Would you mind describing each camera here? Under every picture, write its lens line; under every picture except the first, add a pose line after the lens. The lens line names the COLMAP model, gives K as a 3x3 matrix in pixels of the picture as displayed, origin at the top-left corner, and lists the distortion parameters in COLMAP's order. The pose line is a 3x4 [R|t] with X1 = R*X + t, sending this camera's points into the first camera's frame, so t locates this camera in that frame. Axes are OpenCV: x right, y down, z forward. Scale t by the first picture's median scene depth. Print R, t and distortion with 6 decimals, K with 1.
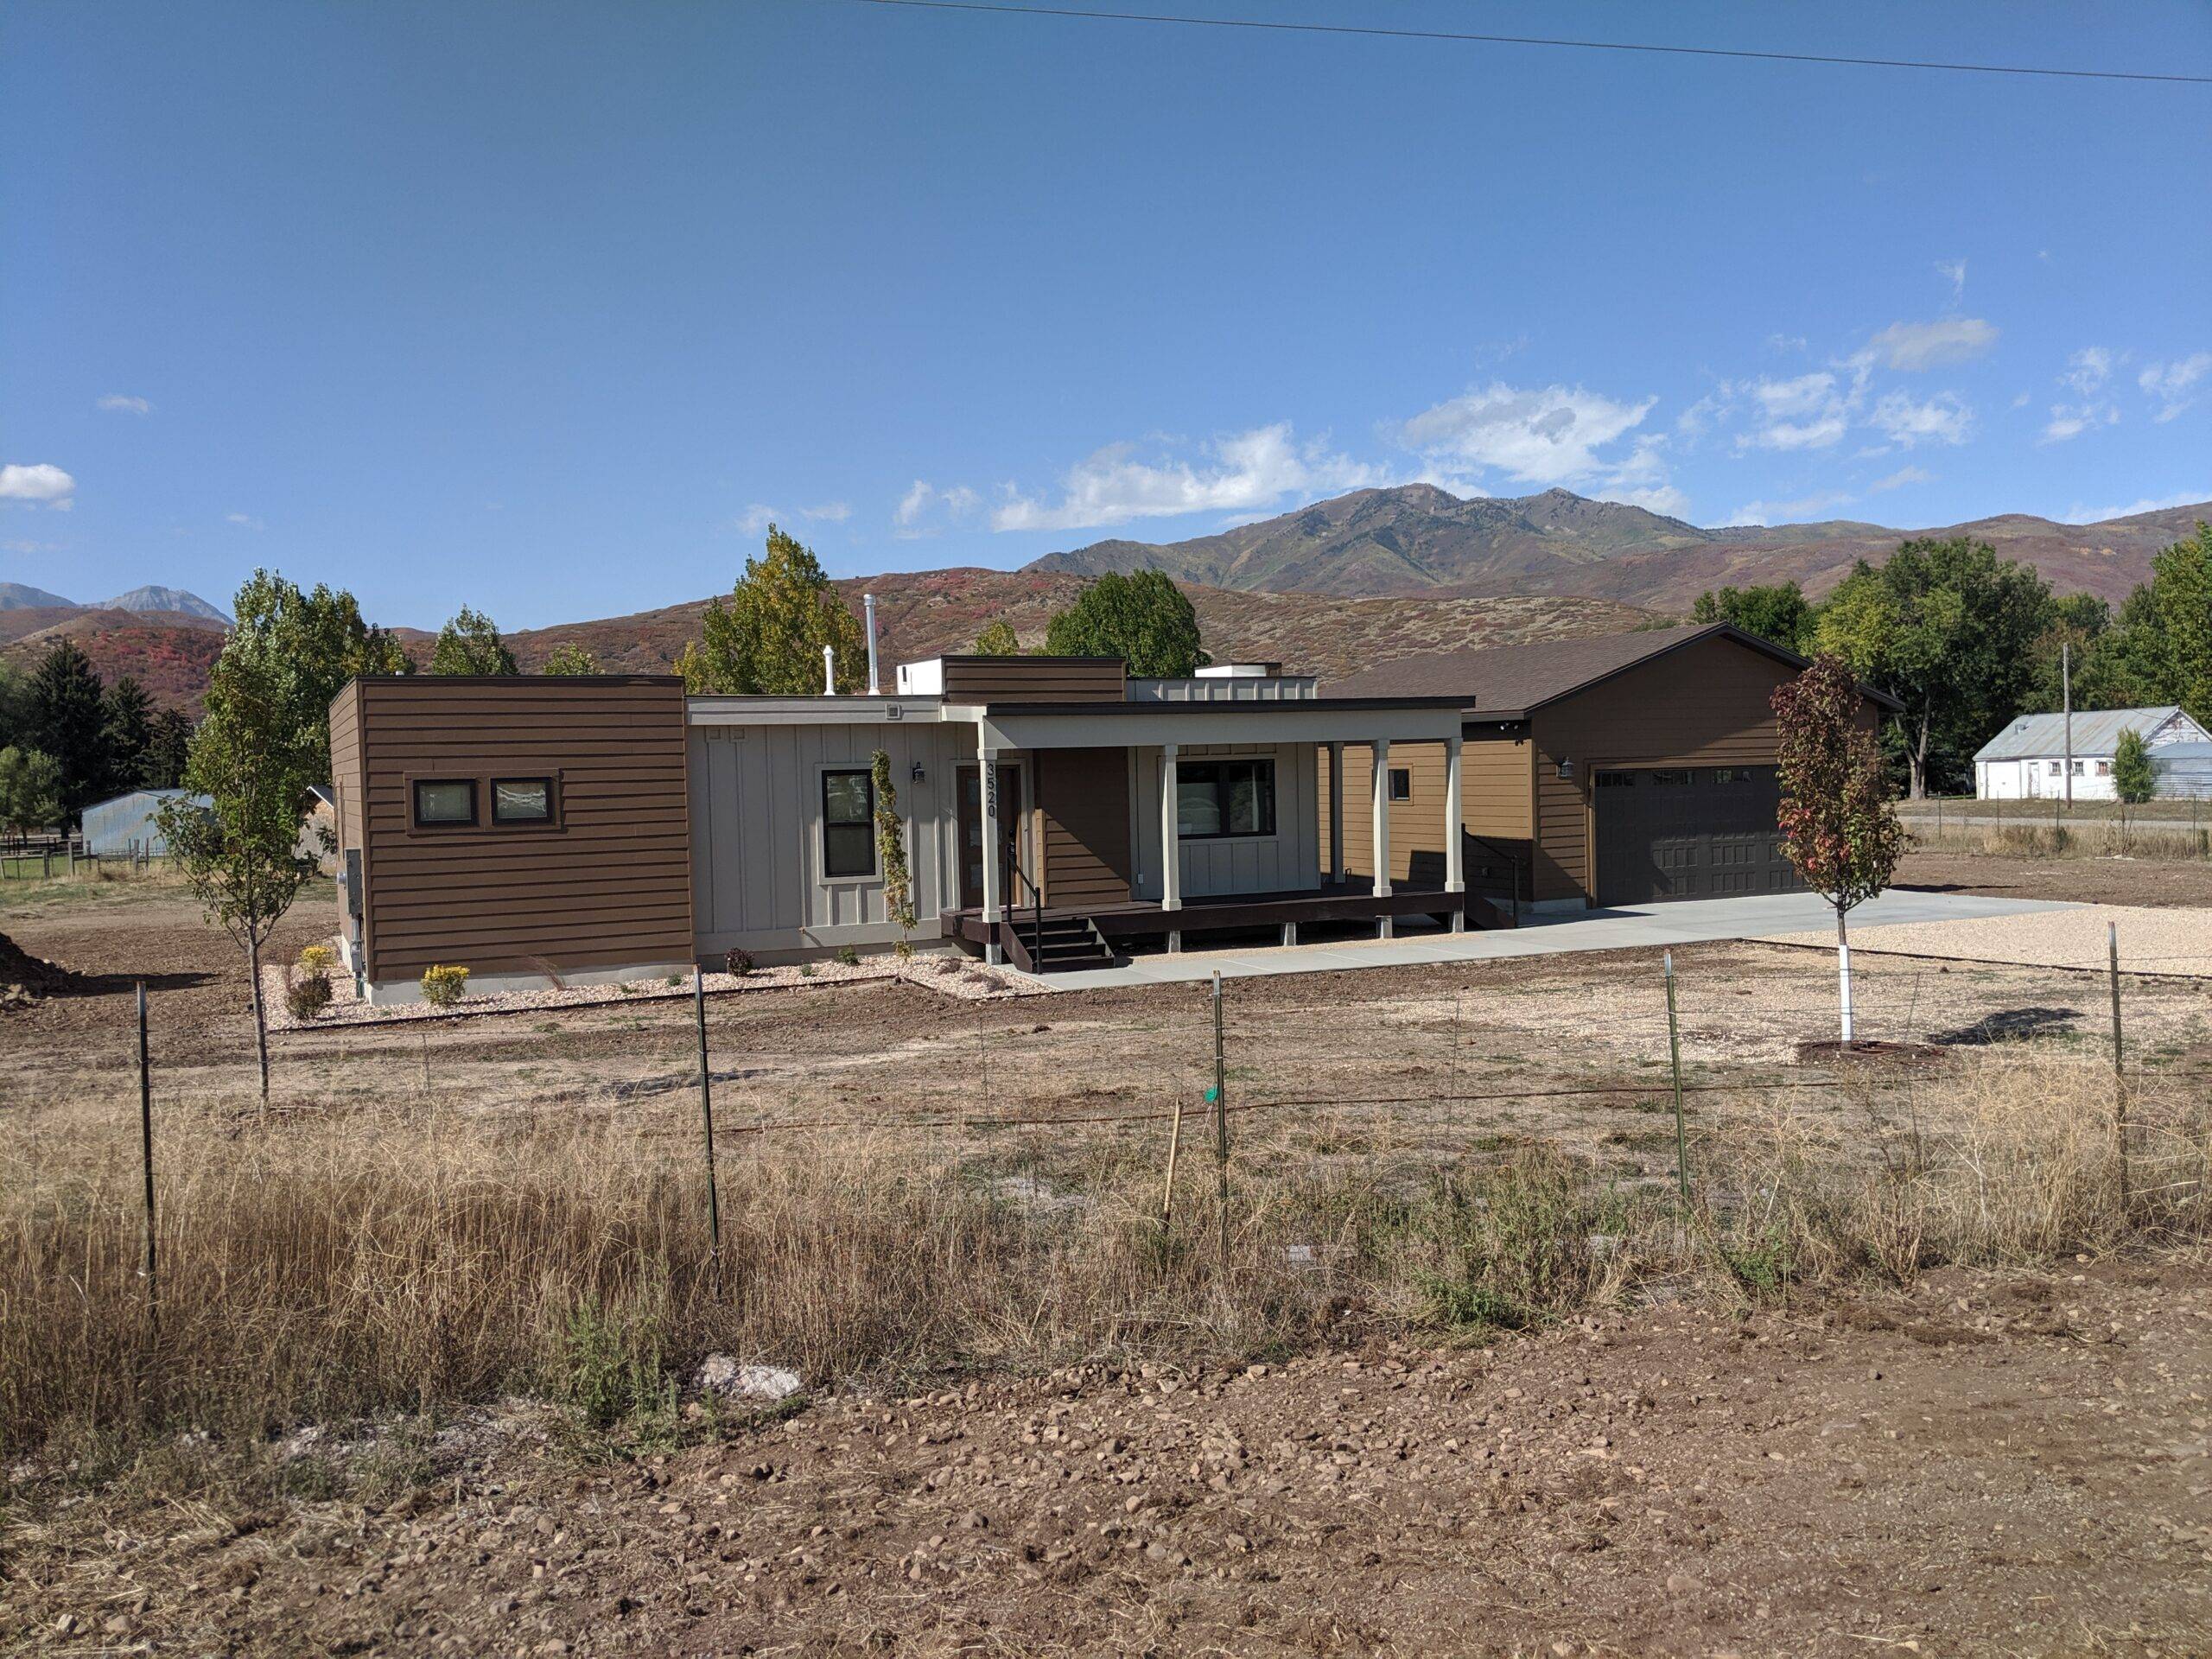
lens RADIAL K [[1703.7, 0, 1025.0], [0, 1703.7, 862.2], [0, 0, 1]] dist [0.131004, -0.263067]
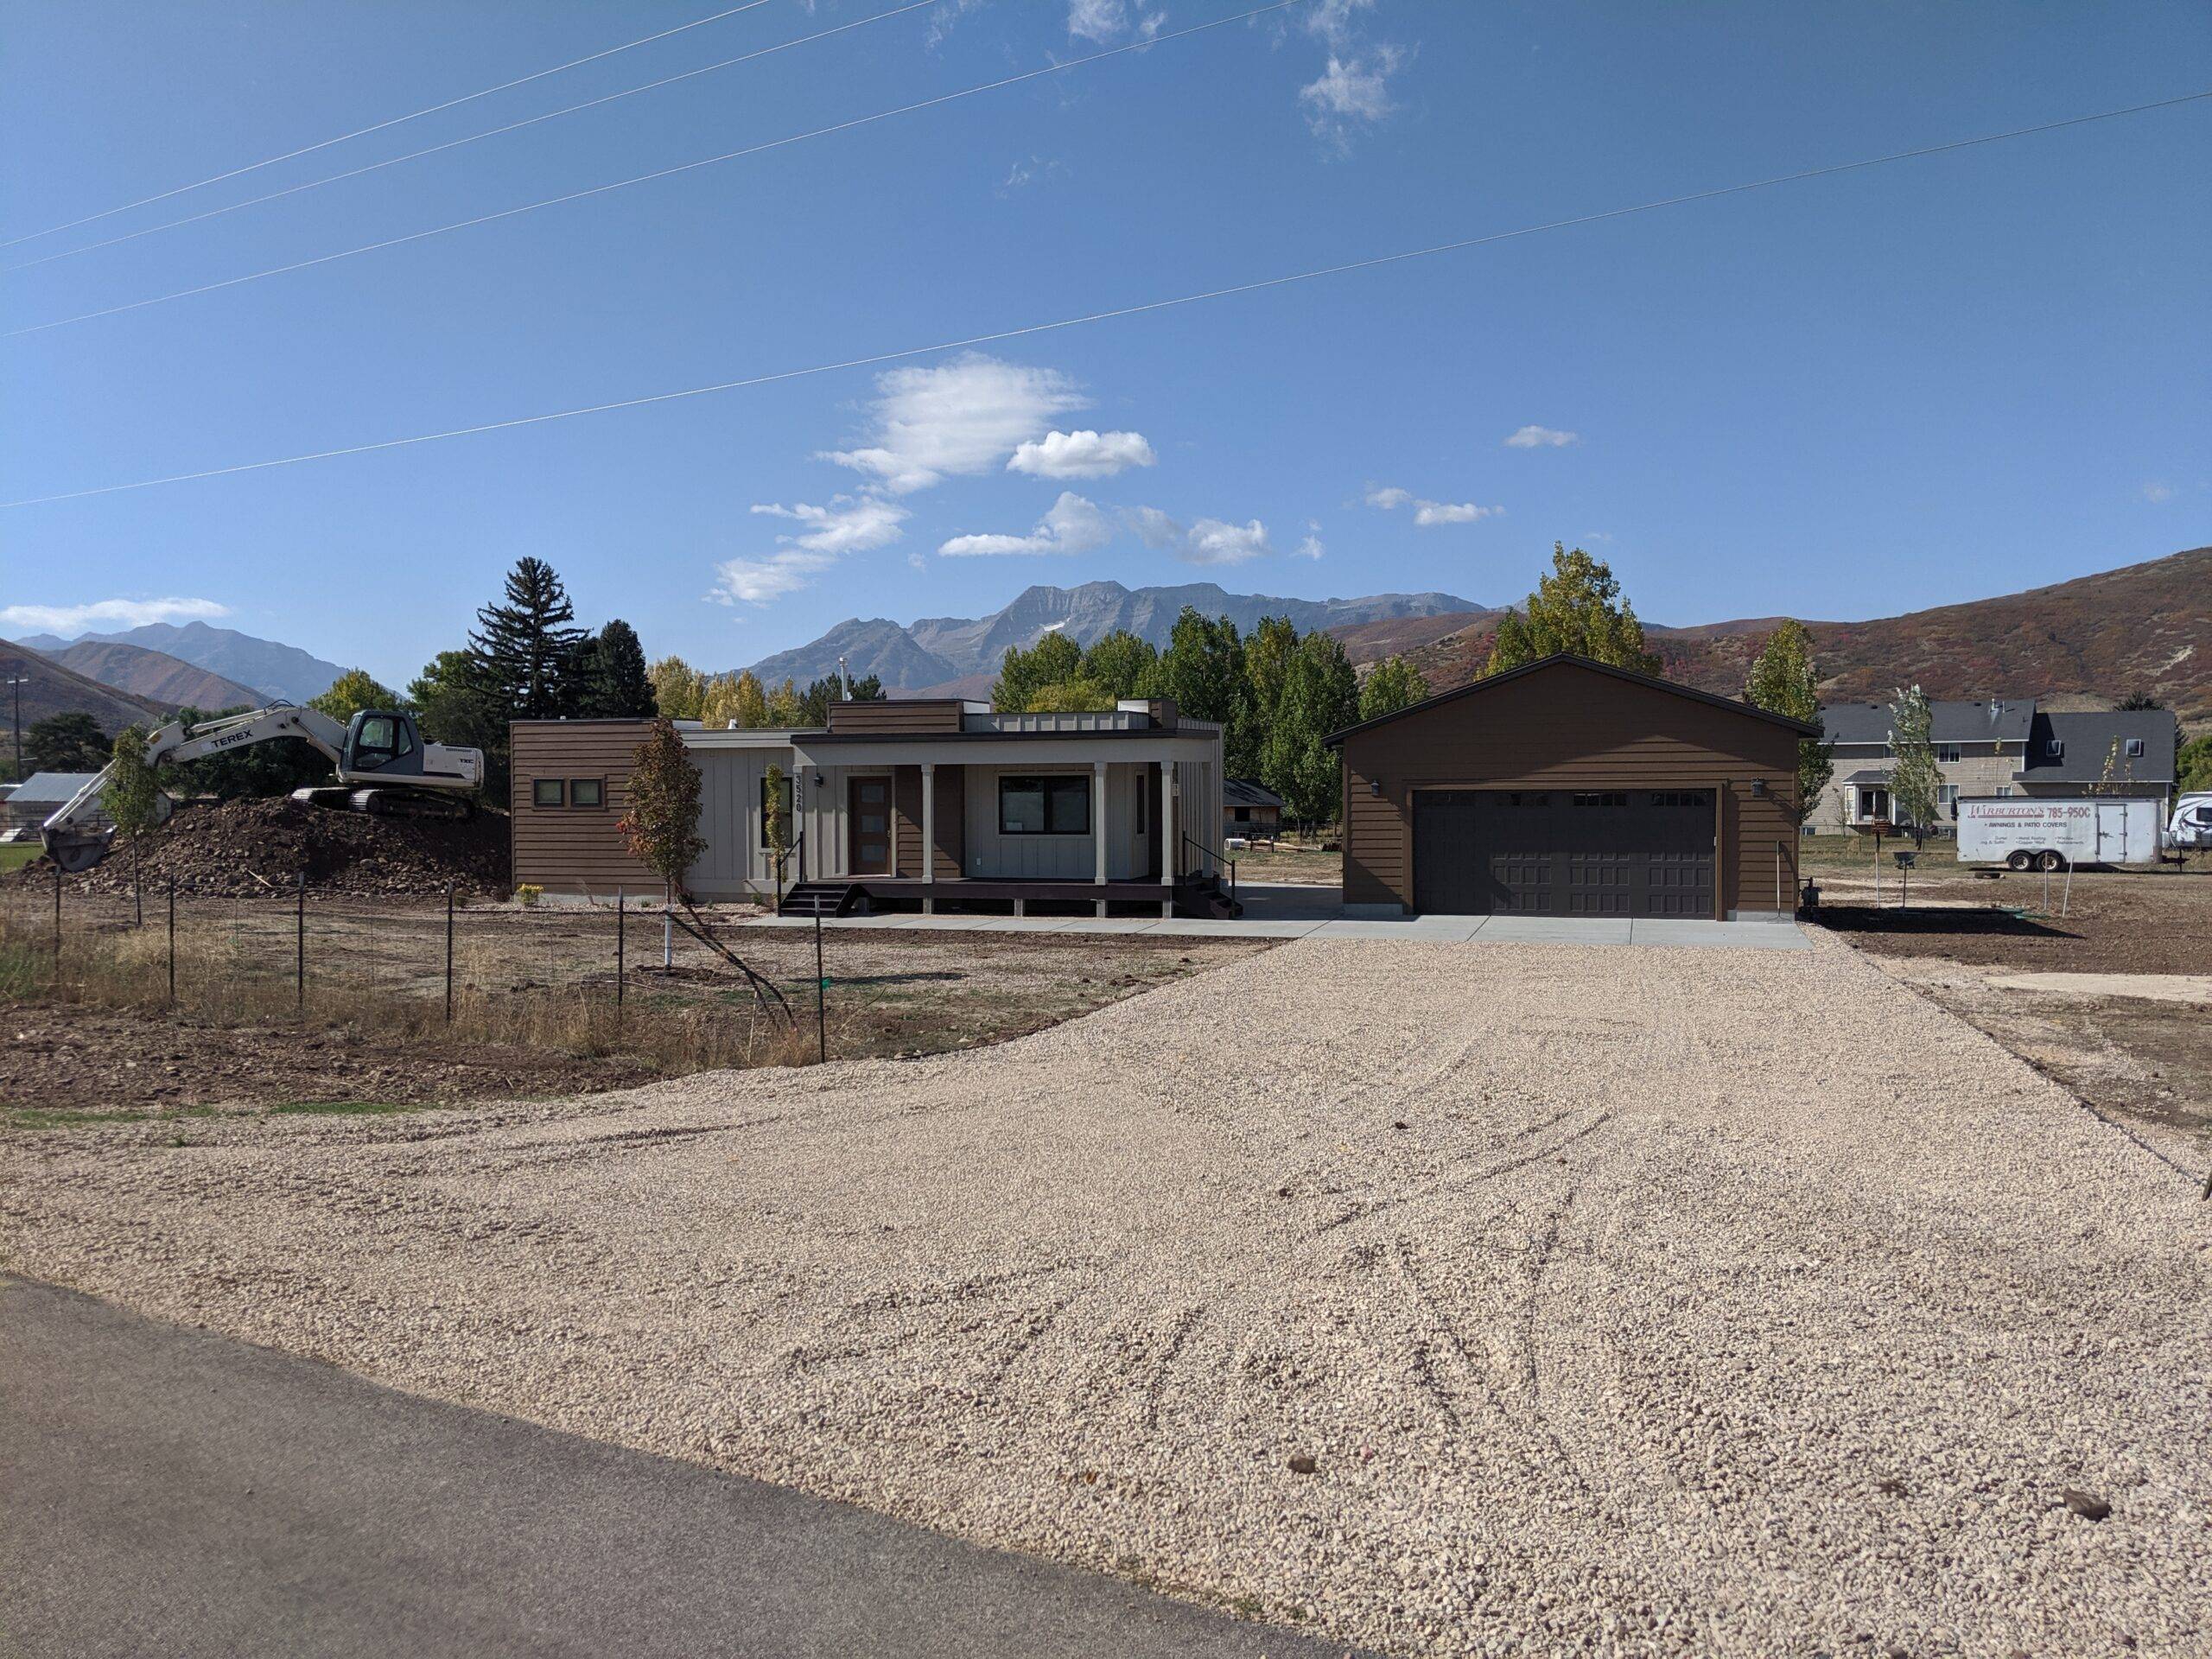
lens RADIAL K [[1789.7, 0, 1106.0], [0, 1789.7, 829.5], [0, 0, 1]] dist [0.132393, -0.330941]
pose [[0.738914, 0.039265, -0.672655, 1.049469], [-0.048301, 0.998819, 0.005244, -0.026829], [0.672066, 0.028615, 0.739938, 0.014426]]
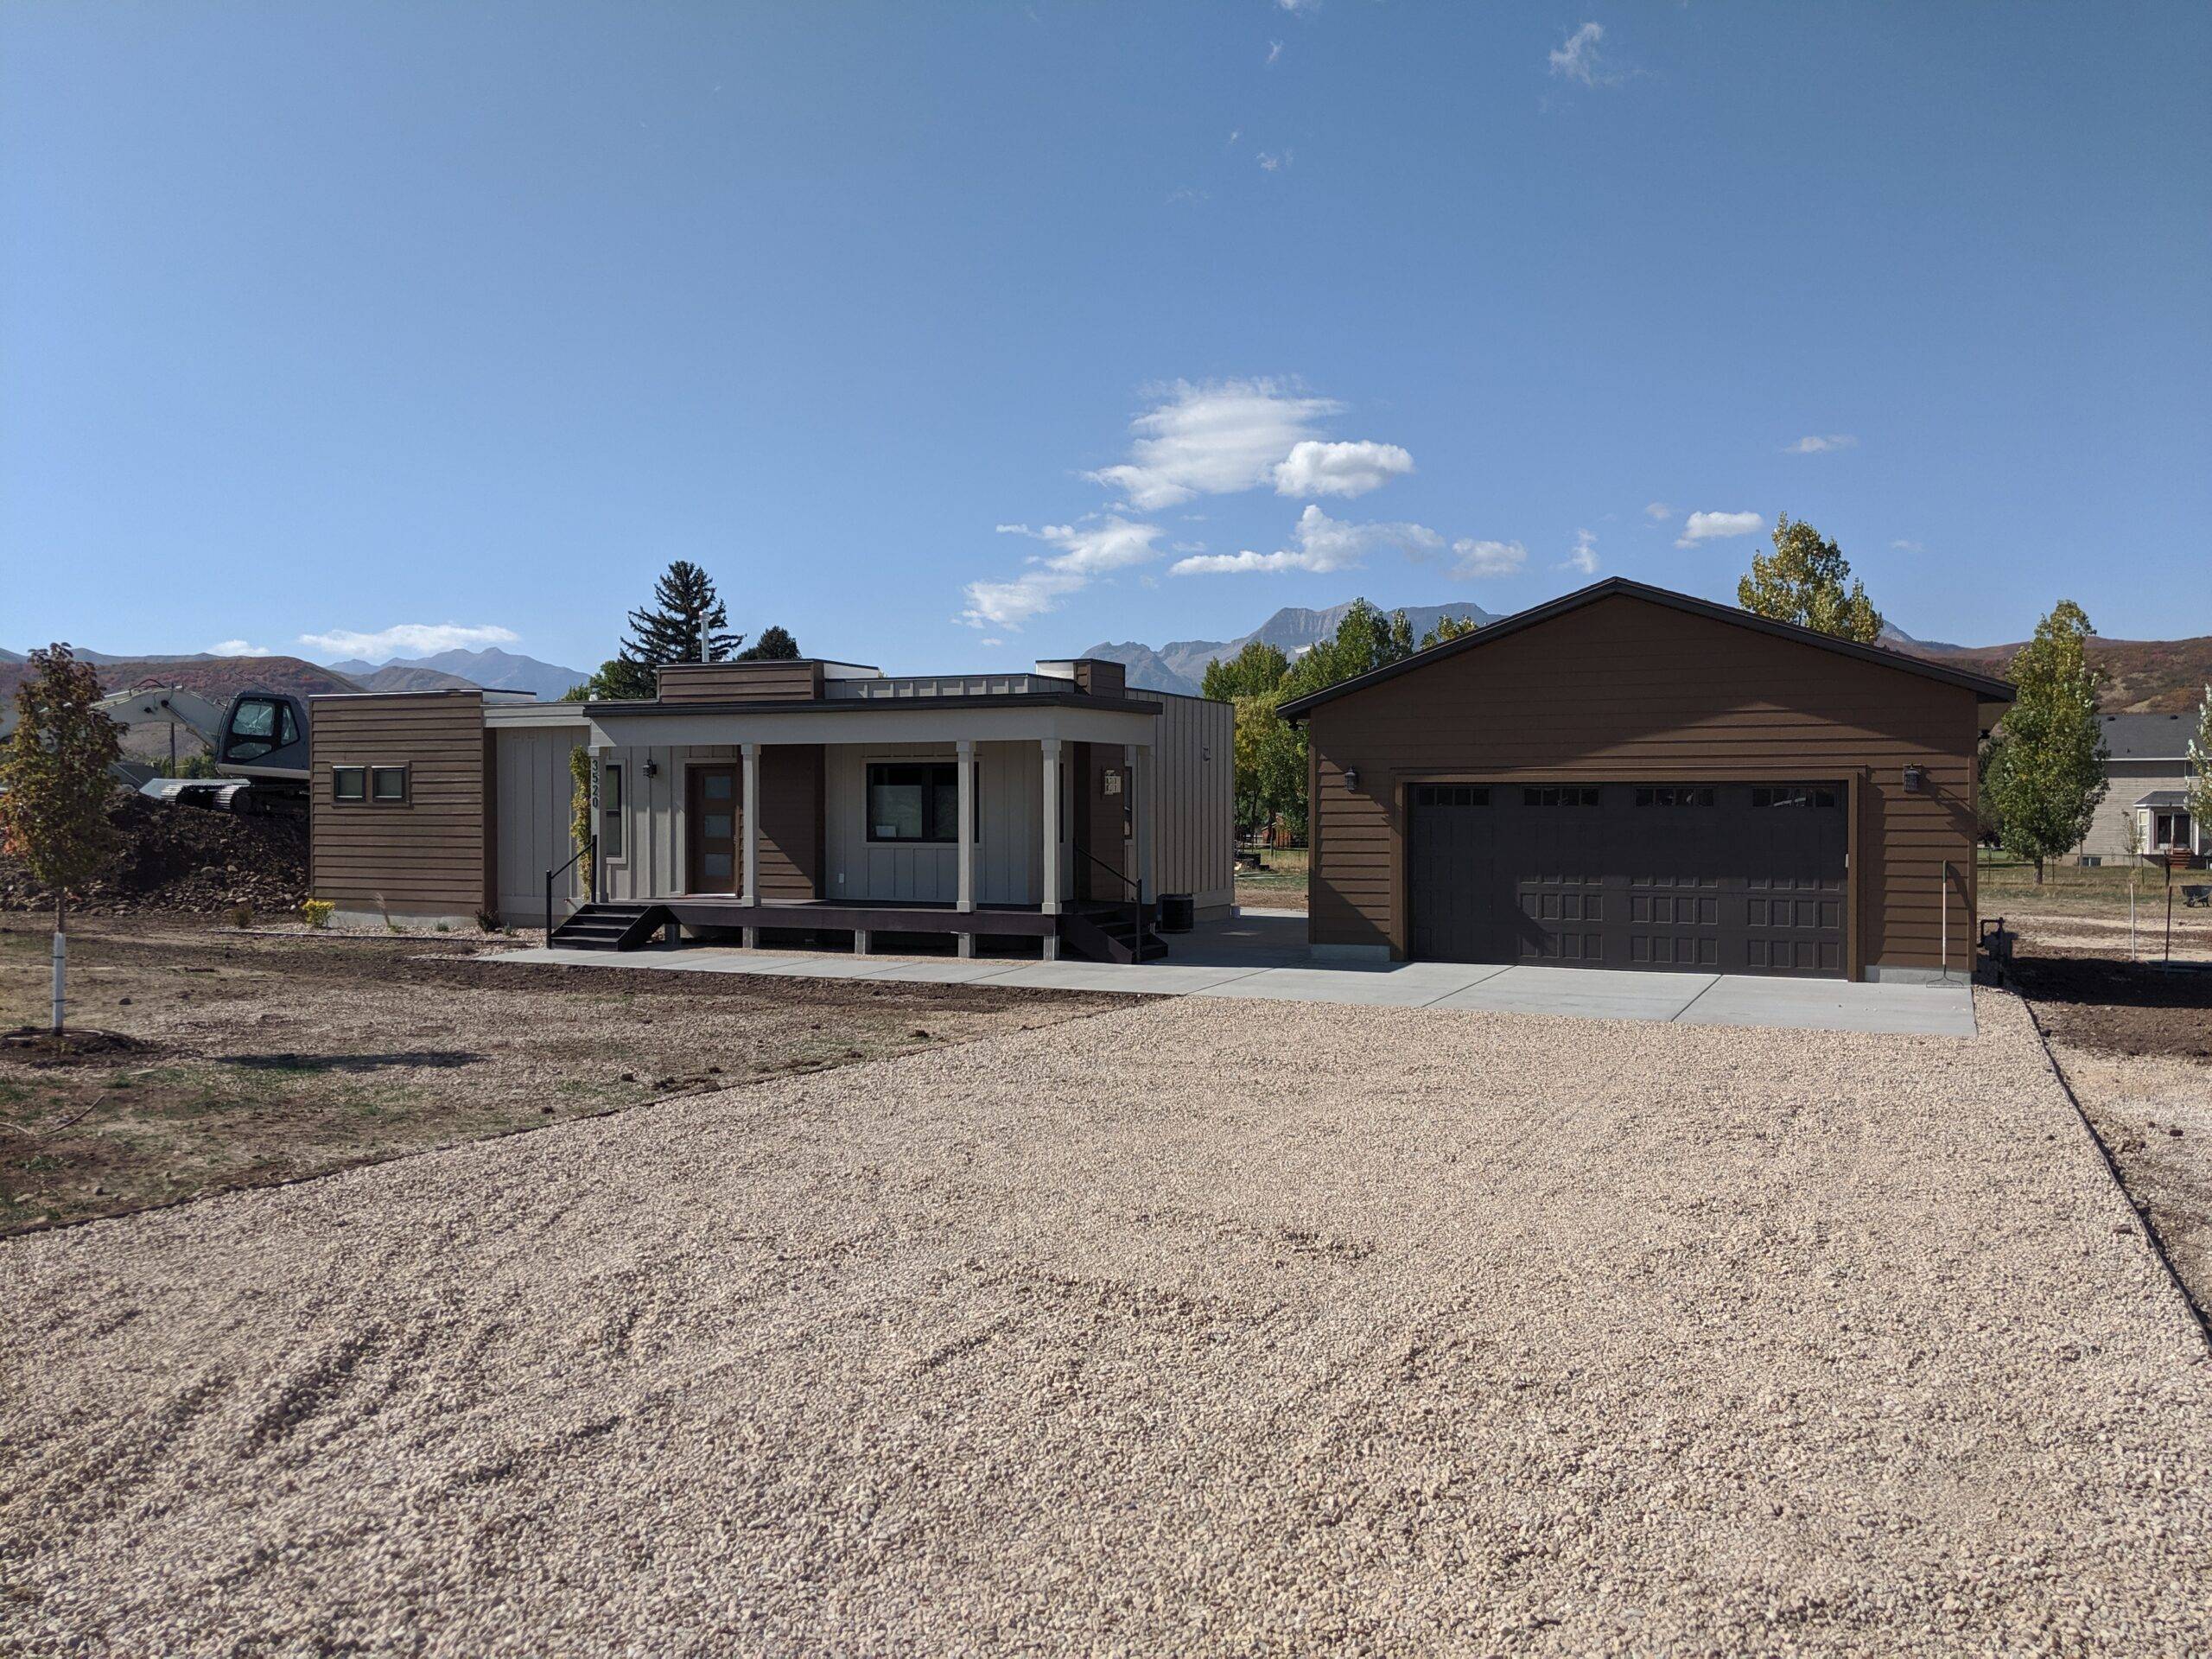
lens RADIAL K [[1814.7, 0, 1106.0], [0, 1814.7, 829.5], [0, 0, 1]] dist [0.071985, -0.179444]
pose [[0.639690, 0.037258, -0.767729, 0.947313], [-0.058504, 0.998287, -0.000300, -0.026613], [0.766403, 0.045107, 0.640774, 0.412936]]
